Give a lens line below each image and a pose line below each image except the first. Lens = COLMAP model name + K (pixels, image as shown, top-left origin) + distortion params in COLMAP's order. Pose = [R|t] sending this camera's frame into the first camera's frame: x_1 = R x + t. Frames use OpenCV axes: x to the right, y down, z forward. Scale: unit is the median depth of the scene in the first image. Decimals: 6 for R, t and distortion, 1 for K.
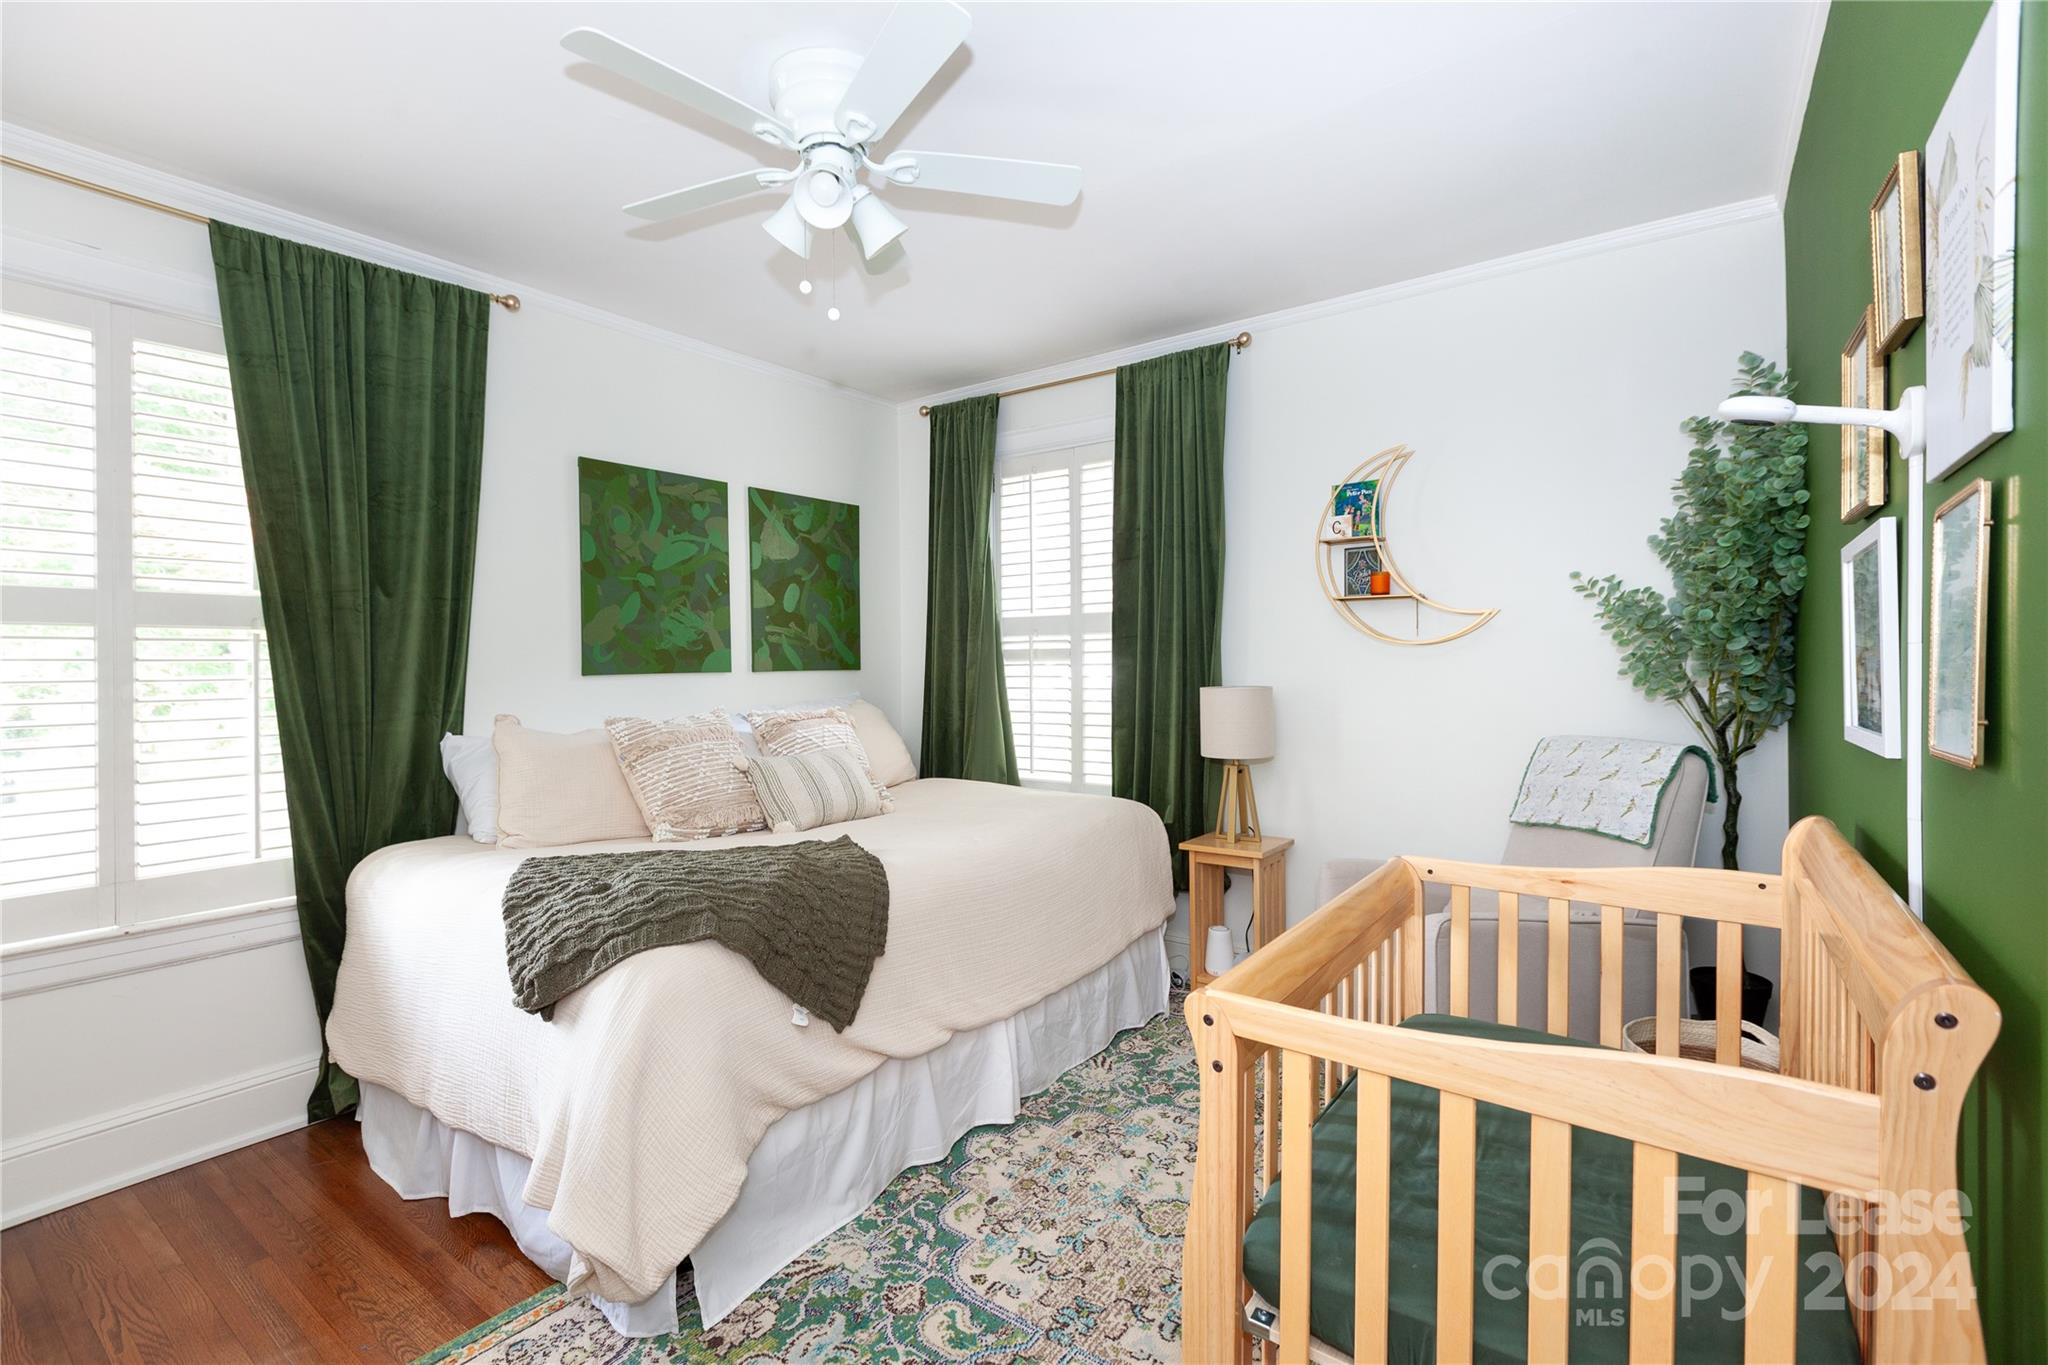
lens RADIAL K [[926.4, 0, 1030.6], [0, 926.4, 673.1], [0, 0, 1]] dist [-0.003067, -0.000667]
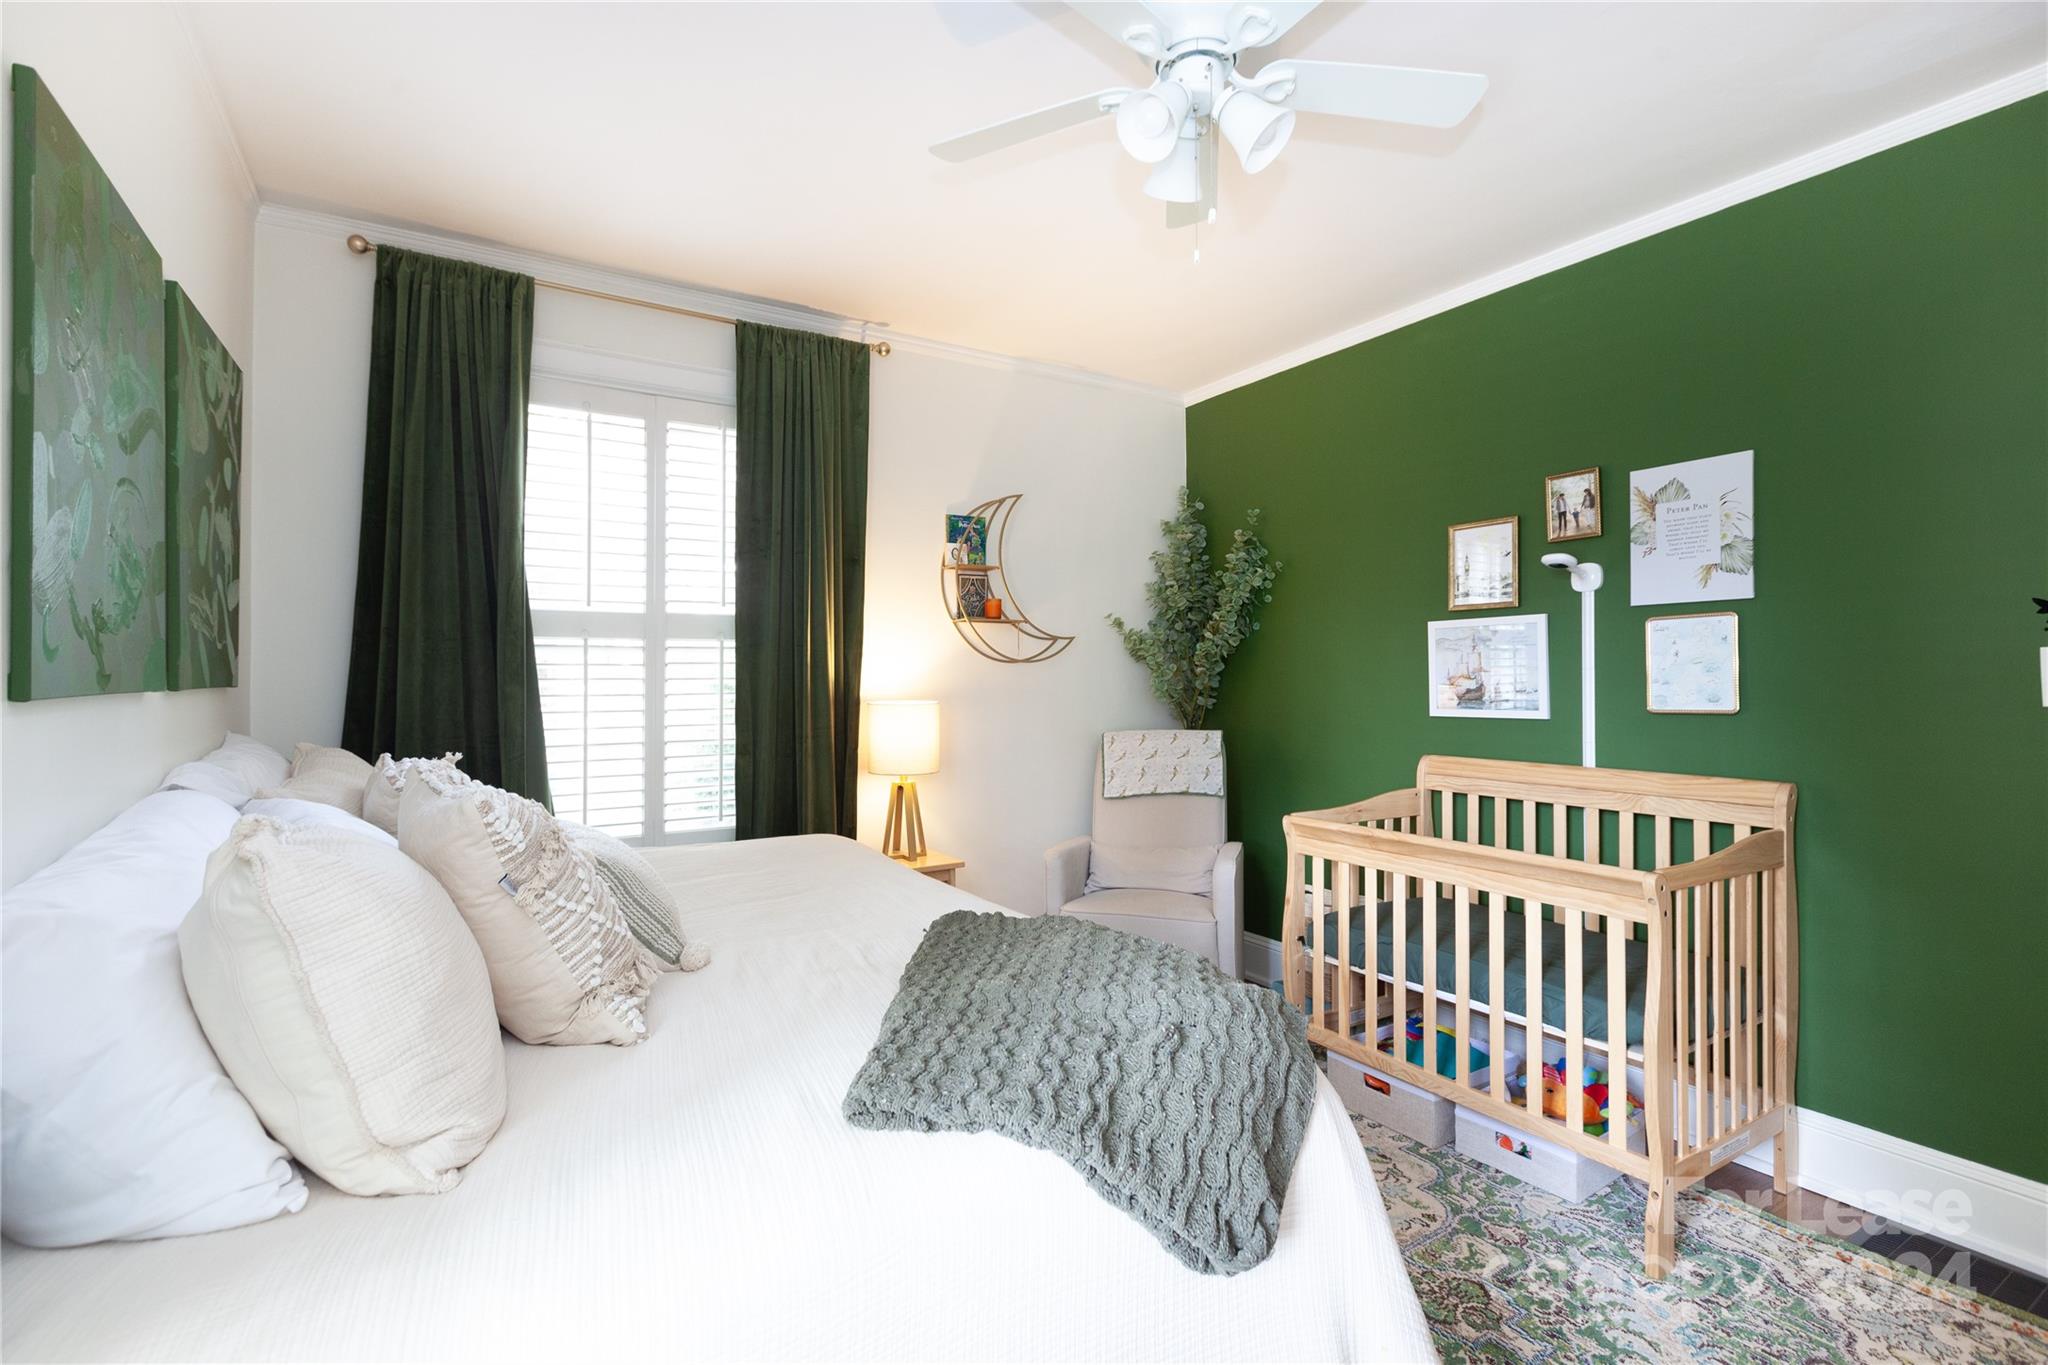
lens RADIAL K [[926.4, 0, 1030.6], [0, 926.4, 673.1], [0, 0, 1]] dist [-0.003067, -0.000667]
pose [[0.378210, 0.008731, 0.925679, -0.556356], [0.007172, 0.999898, -0.012362, -0.002177], [-0.925692, 0.011314, 0.378108, 0.438409]]
